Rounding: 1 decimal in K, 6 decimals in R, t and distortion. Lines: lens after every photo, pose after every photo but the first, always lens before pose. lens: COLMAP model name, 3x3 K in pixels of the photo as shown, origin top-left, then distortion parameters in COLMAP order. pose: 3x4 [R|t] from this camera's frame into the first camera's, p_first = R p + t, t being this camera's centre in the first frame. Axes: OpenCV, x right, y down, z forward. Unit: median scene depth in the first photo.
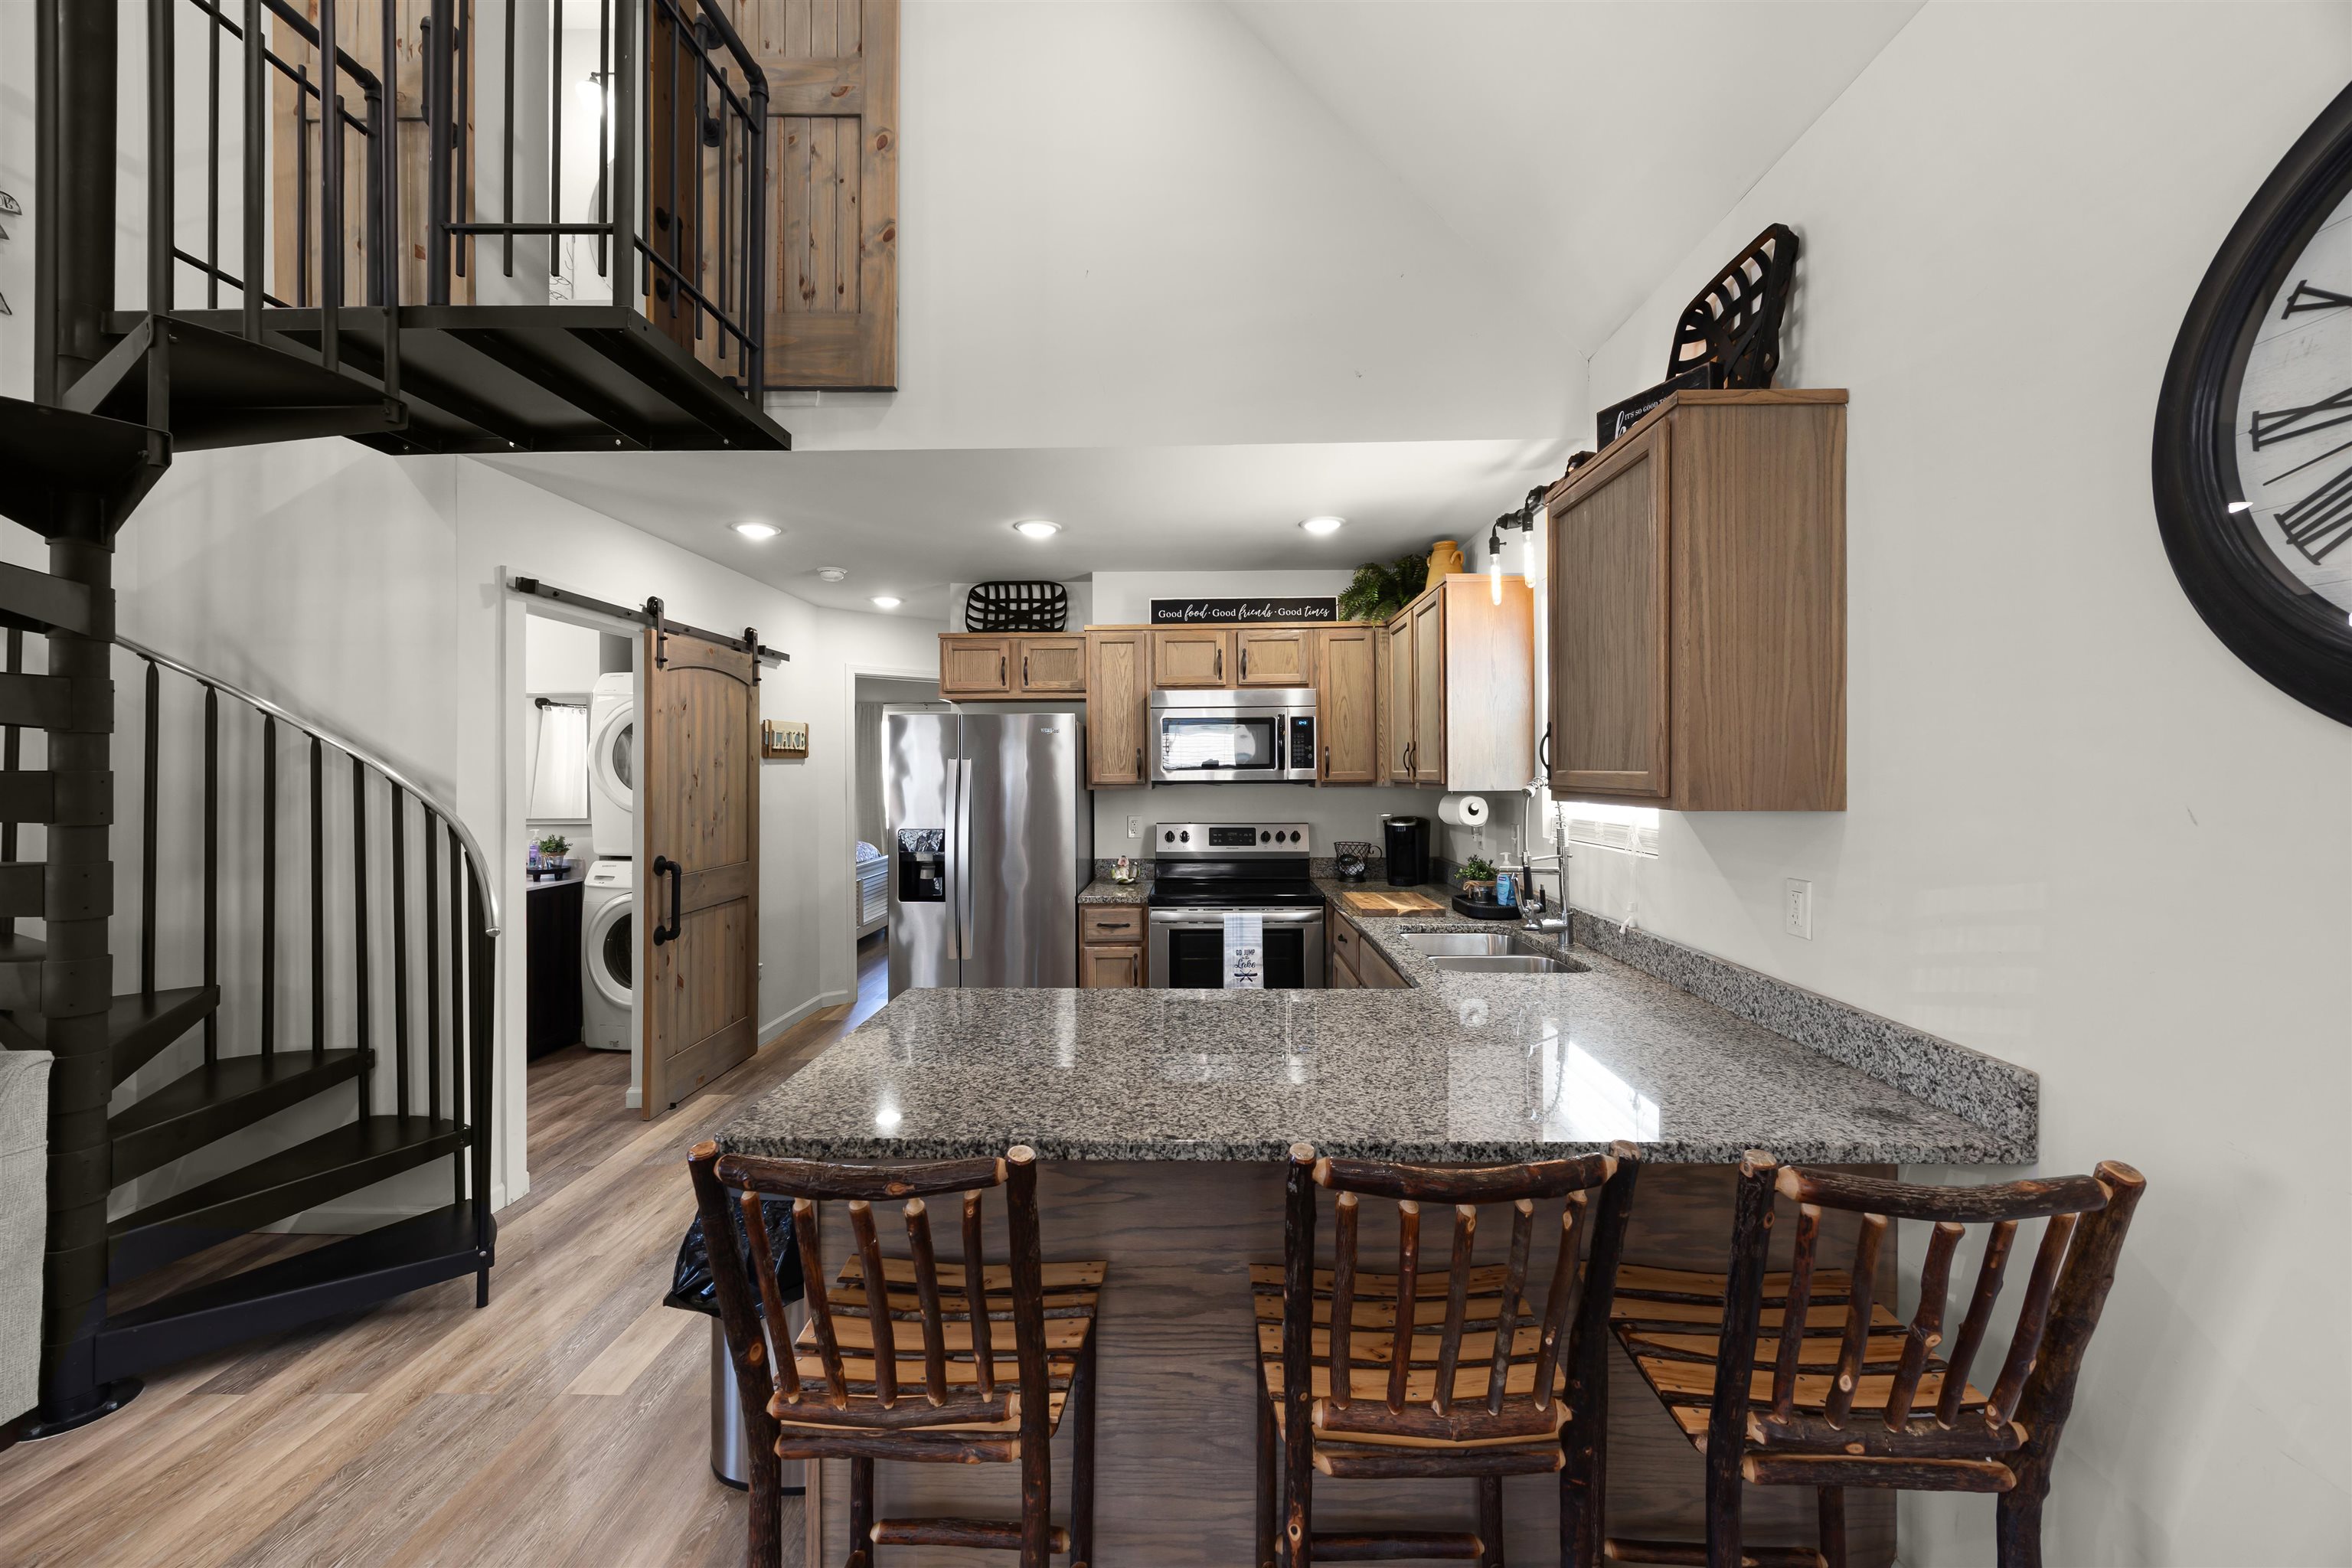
lens RADIAL K [[886.8, 0, 1187.4], [0, 886.8, 778.5], [0, 0, 1]] dist [-0.002802, 0.000014]
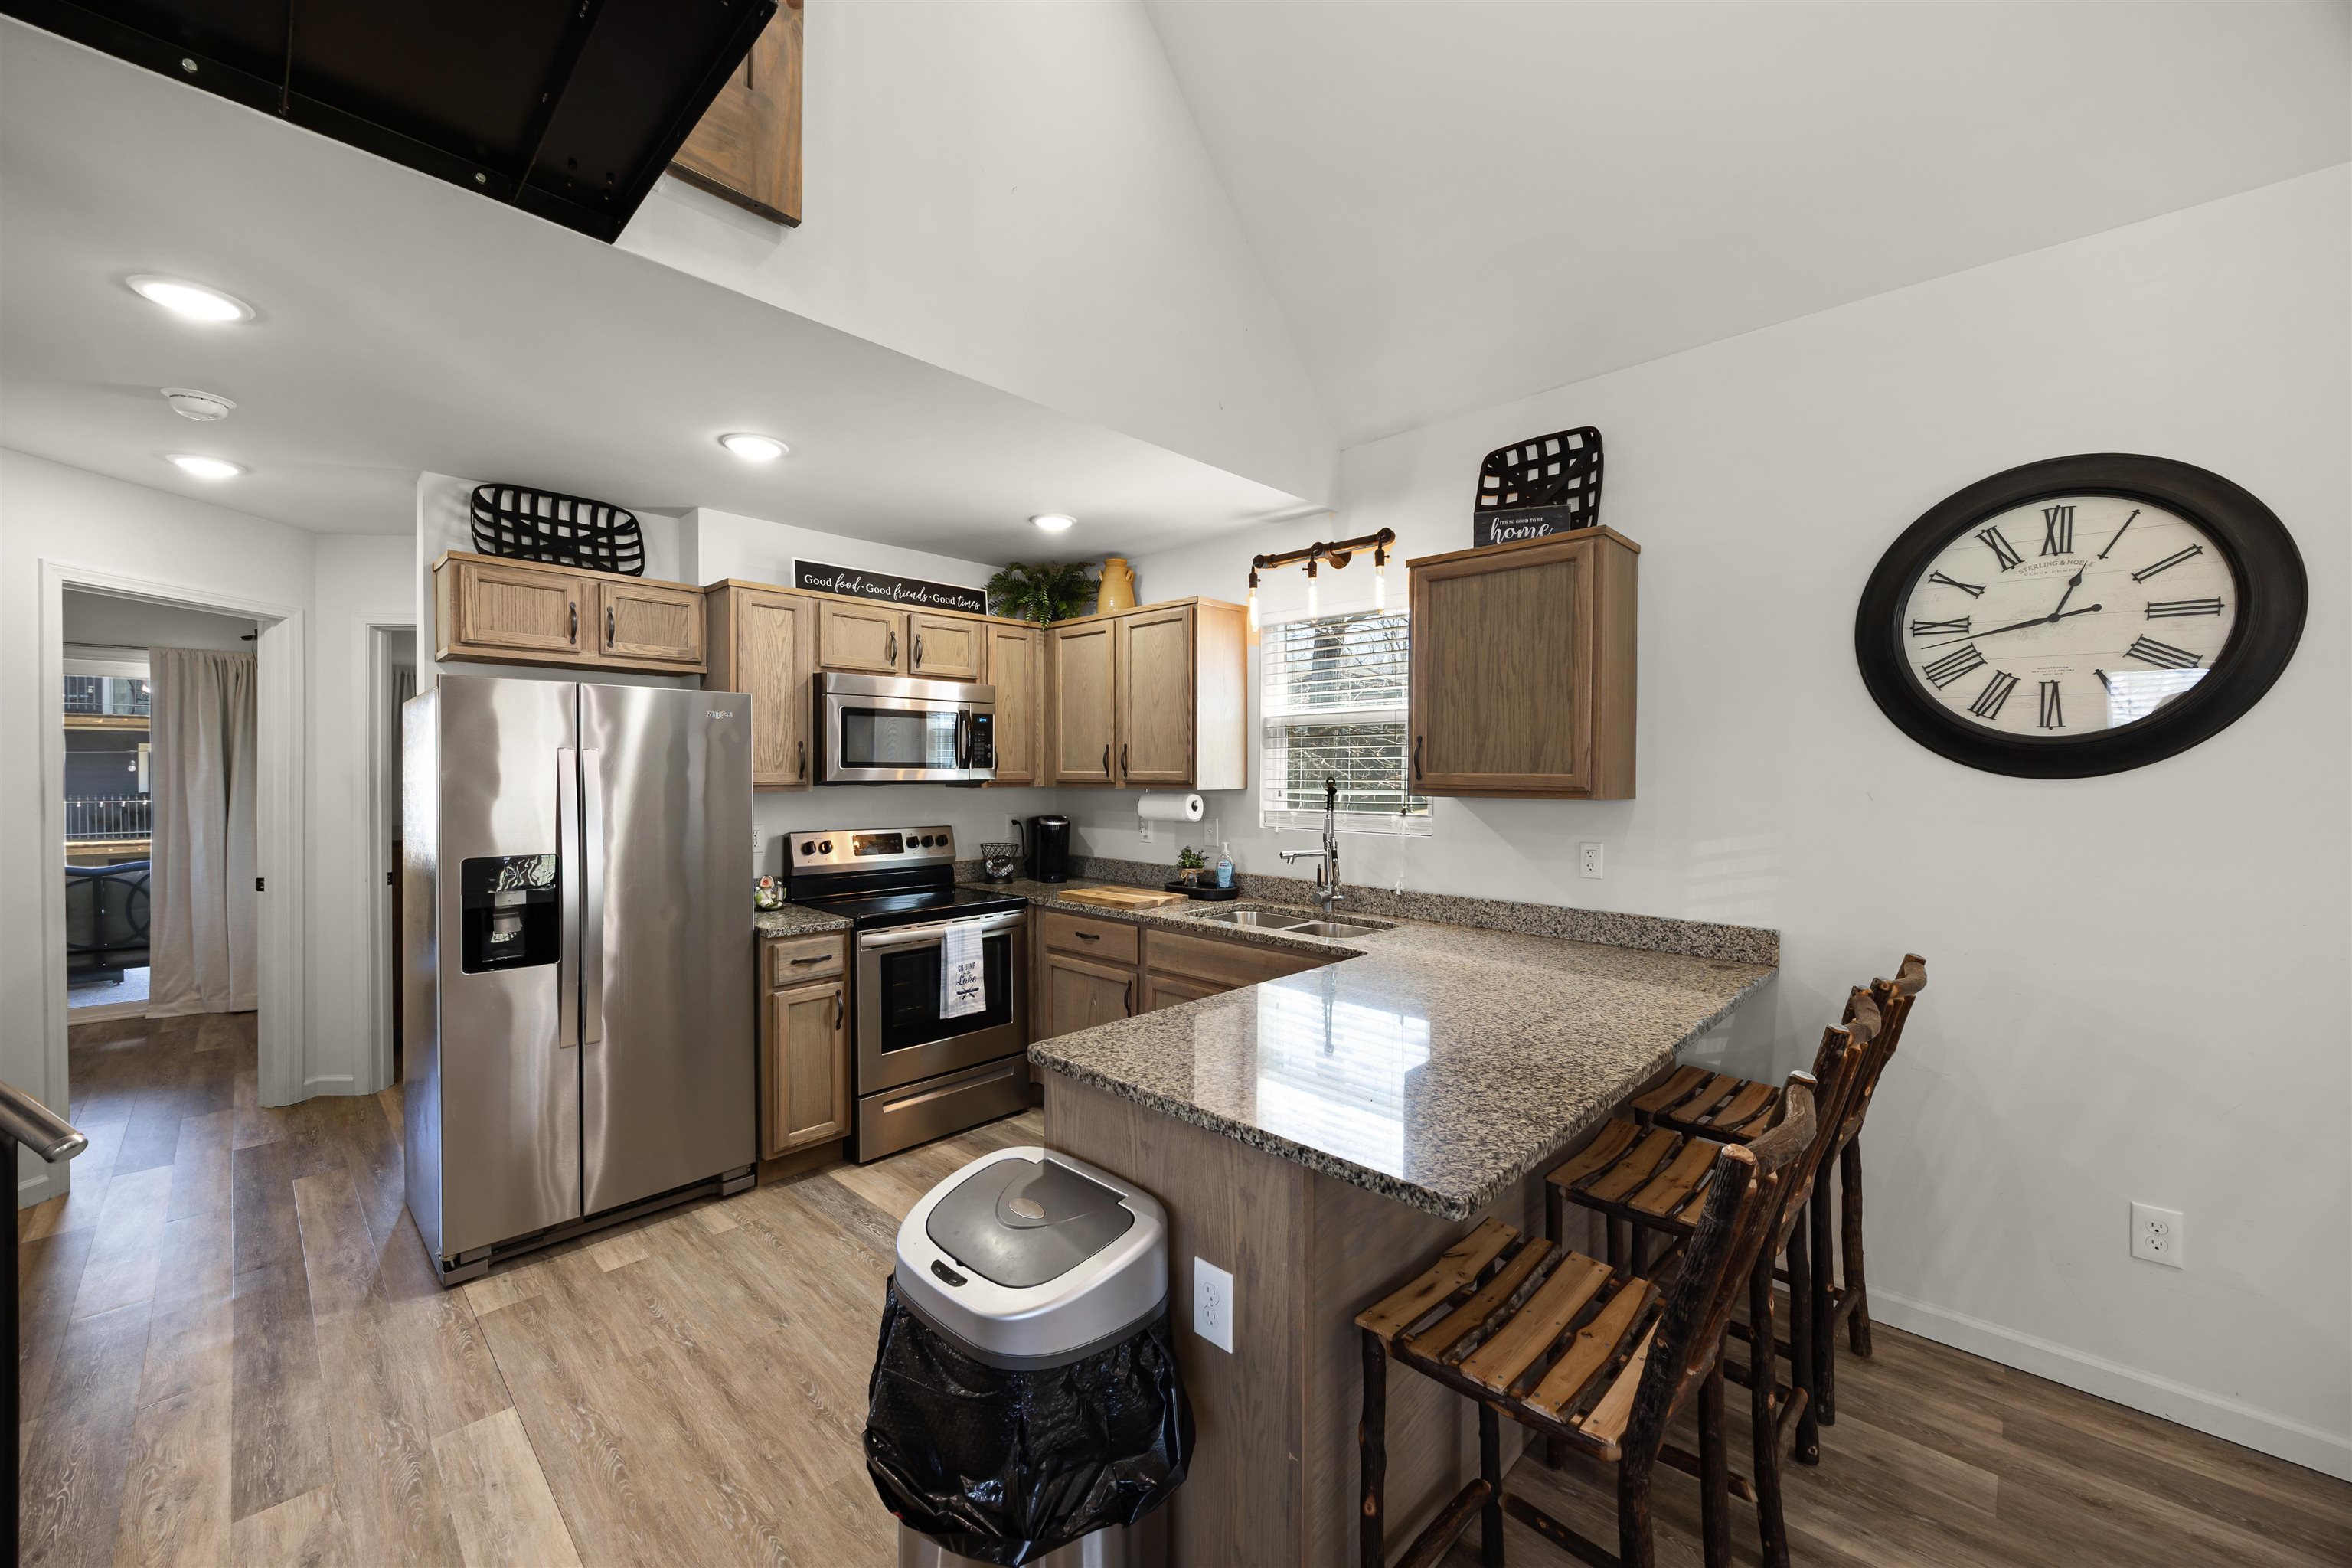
lens RADIAL K [[887.6, 0, 1176.0], [0, 887.6, 784.0], [0, 0, 1]] dist [0.000336, 0.000031]
pose [[0.681409, -0.003820, 0.731893, -0.417415], [-0.001119, 0.999980, 0.006261, -0.000140], [-0.731902, -0.005085, 0.681391, 0.192656]]
